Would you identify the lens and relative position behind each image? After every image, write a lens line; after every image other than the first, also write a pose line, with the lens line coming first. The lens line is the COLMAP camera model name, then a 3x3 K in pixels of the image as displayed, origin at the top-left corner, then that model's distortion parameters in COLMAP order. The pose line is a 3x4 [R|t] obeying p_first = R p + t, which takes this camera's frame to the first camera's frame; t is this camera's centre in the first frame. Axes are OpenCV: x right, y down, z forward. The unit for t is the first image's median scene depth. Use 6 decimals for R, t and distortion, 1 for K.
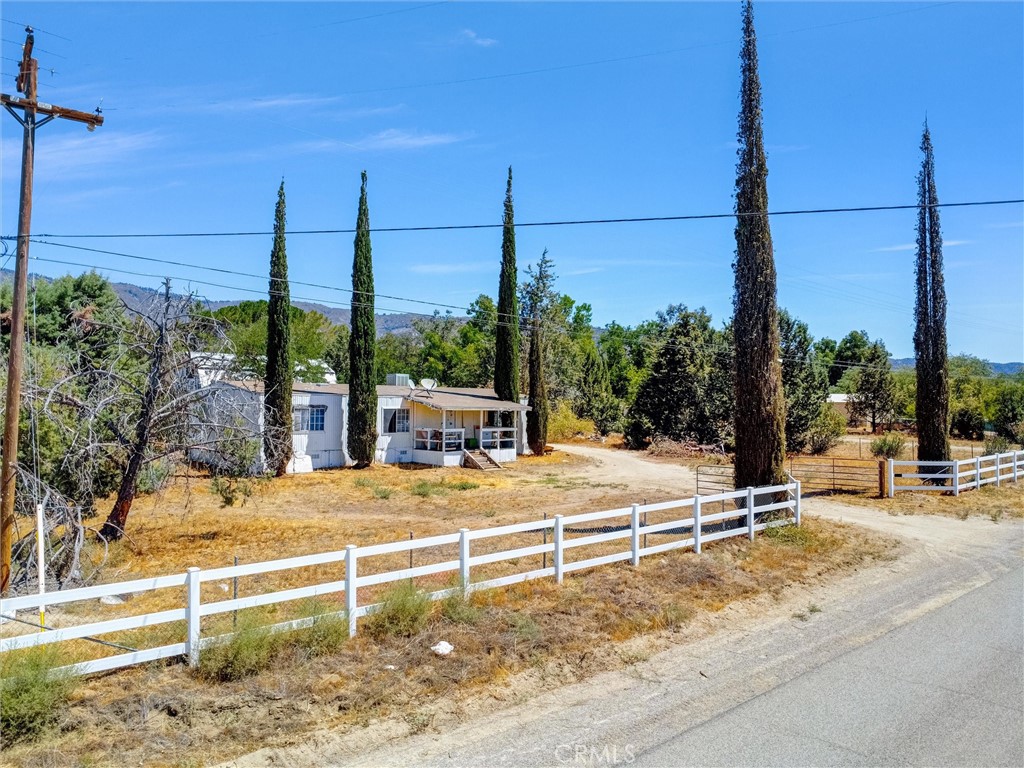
lens RADIAL K [[750.7, 0, 512.9], [0, 750.7, 383.8], [0, 0, 1]] dist [-0.029915, 0.002170]
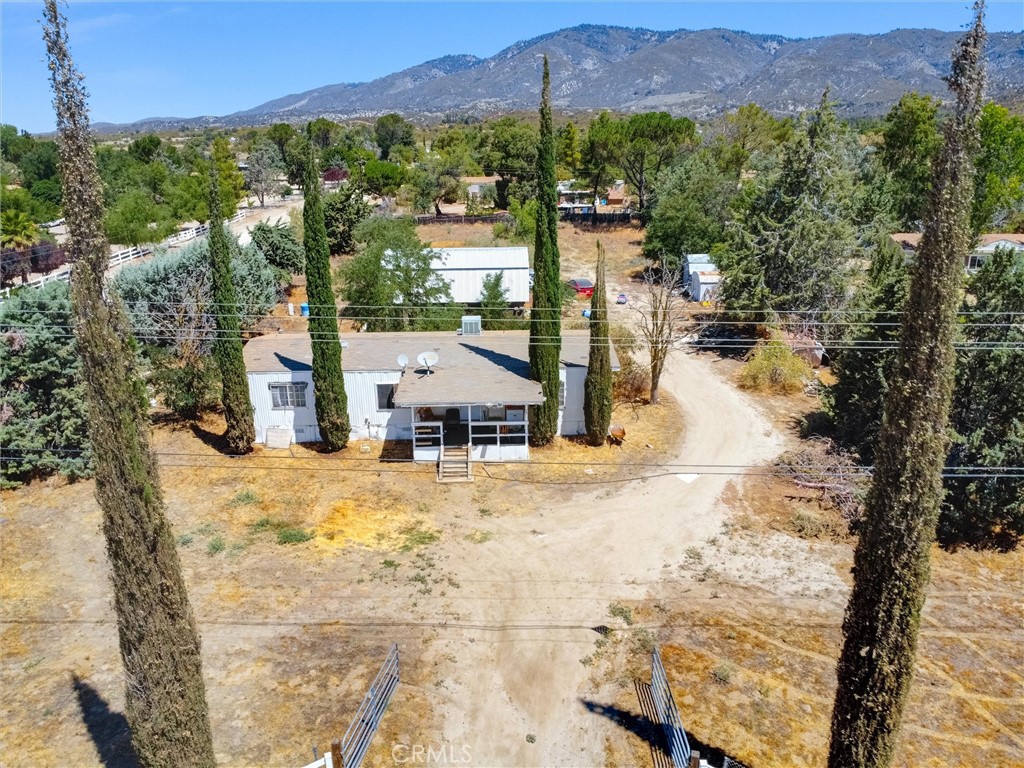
lens RADIAL K [[750.7, 0, 509.4], [0, 750.7, 378.2], [0, 0, 1]] dist [-0.029915, 0.002170]
pose [[0.743981, 0.180847, -0.643262, 0.479948], [0.031762, 0.952019, 0.304385, -0.221639], [0.667445, -0.246888, 0.702540, 0.418091]]
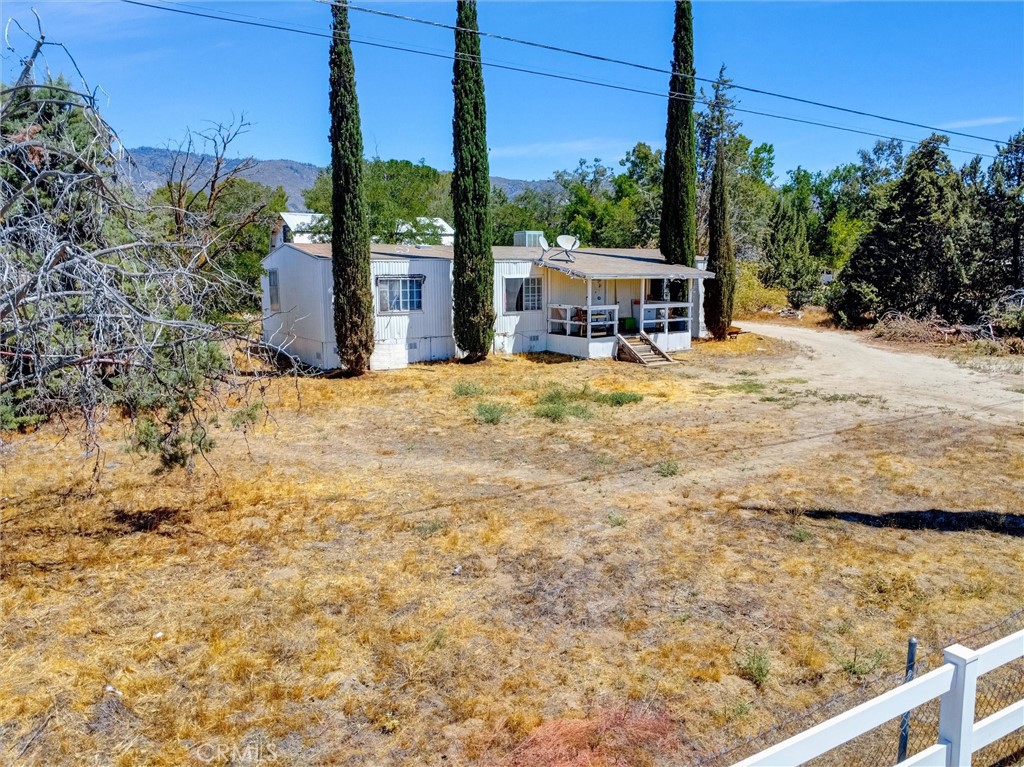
lens RADIAL K [[750.7, 0, 518.1], [0, 750.7, 382.3], [0, 0, 1]] dist [-0.029915, 0.002170]
pose [[0.981273, 0.012847, -0.192193, -0.018680], [0.020523, 0.985121, 0.170633, 0.008091], [0.191525, -0.171382, 0.966409, 0.259164]]
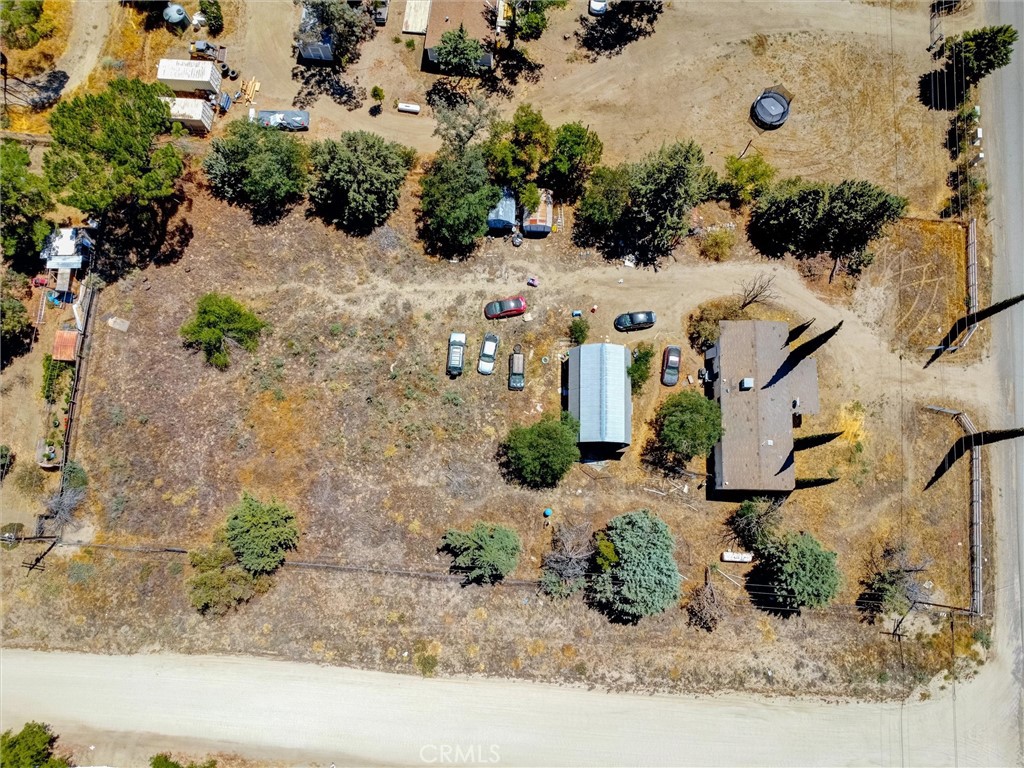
lens RADIAL K [[750.7, 0, 509.9], [0, 750.7, 384.2], [0, 0, 1]] dist [-0.029915, 0.002170]
pose [[0.698167, -0.709437, 0.096242, -0.763457], [-0.001451, 0.133026, 0.991112, -1.878873], [-0.715934, -0.692101, 0.091845, 1.307962]]
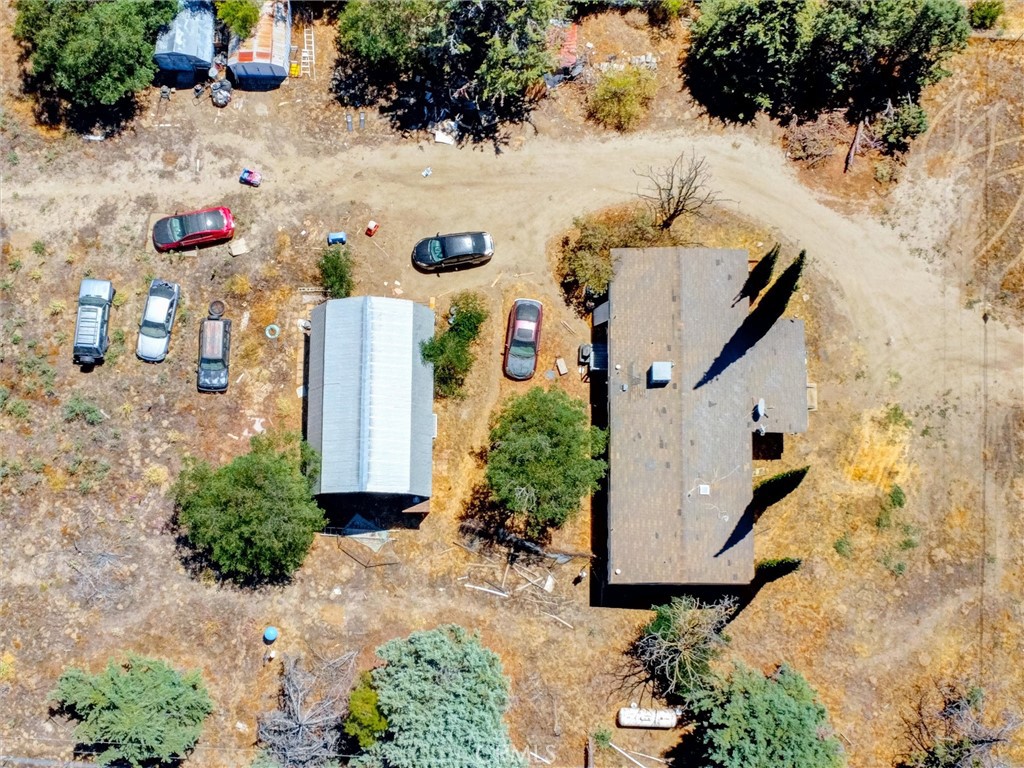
lens RADIAL K [[1507.3, 0, 513.3], [0, 1507.3, 378.2], [0, 0, 1]] dist [-0.023583, 0.000000]
pose [[0.687618, -0.718122, 0.107157, -0.500088], [-0.013426, 0.134984, 0.990757, -1.902248], [-0.725948, -0.682701, 0.083175, 1.025303]]
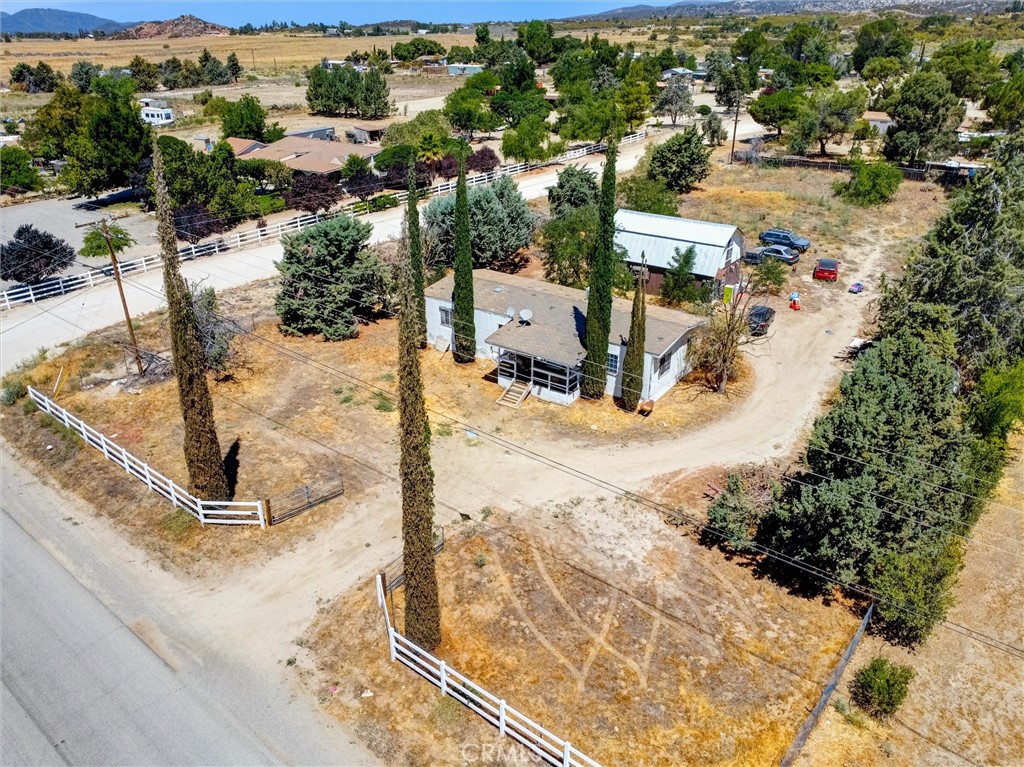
lens RADIAL K [[750.7, 0, 515.9], [0, 750.7, 377.2], [0, 0, 1]] dist [-0.029915, 0.002170]
pose [[0.201060, 0.404576, -0.892129, 0.908792], [0.015877, 0.909261, 0.415924, -0.373877], [0.979450, -0.097790, 0.176392, 0.711102]]
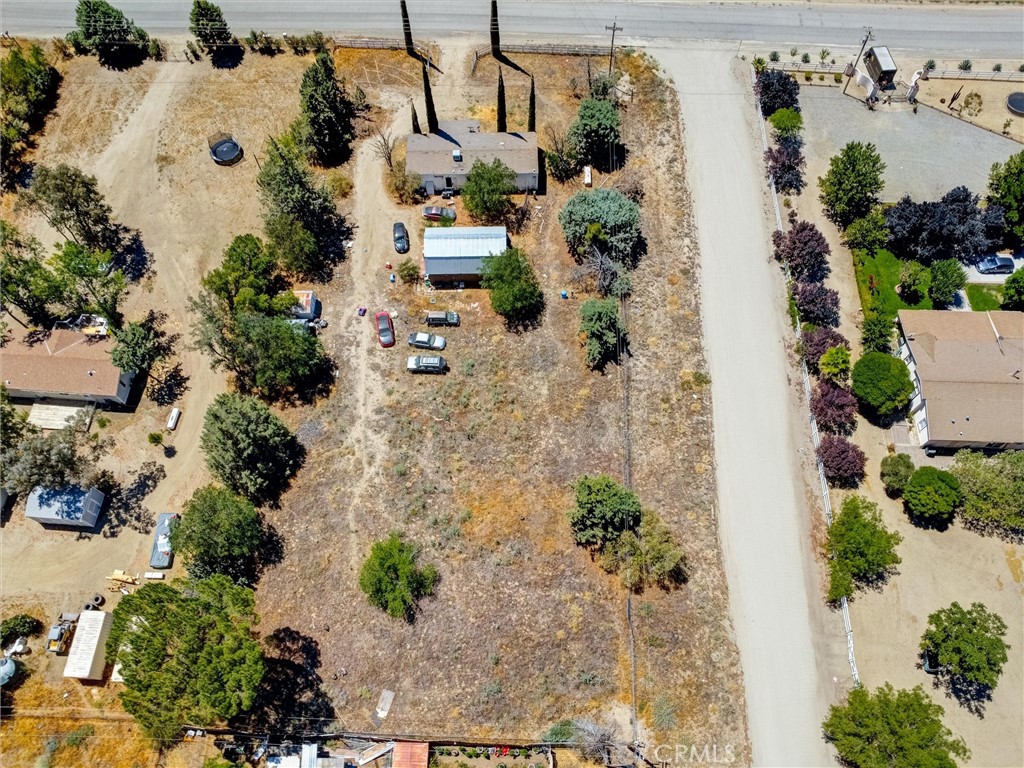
lens RADIAL K [[750.7, 0, 510.1], [0, 750.7, 376.9], [0, 0, 1]] dist [-0.029915, 0.002170]
pose [[-0.737807, -0.606678, 0.295945, -1.449475], [-0.028519, 0.466053, 0.884297, -1.830895], [-0.674409, 0.644000, -0.361159, 2.282508]]
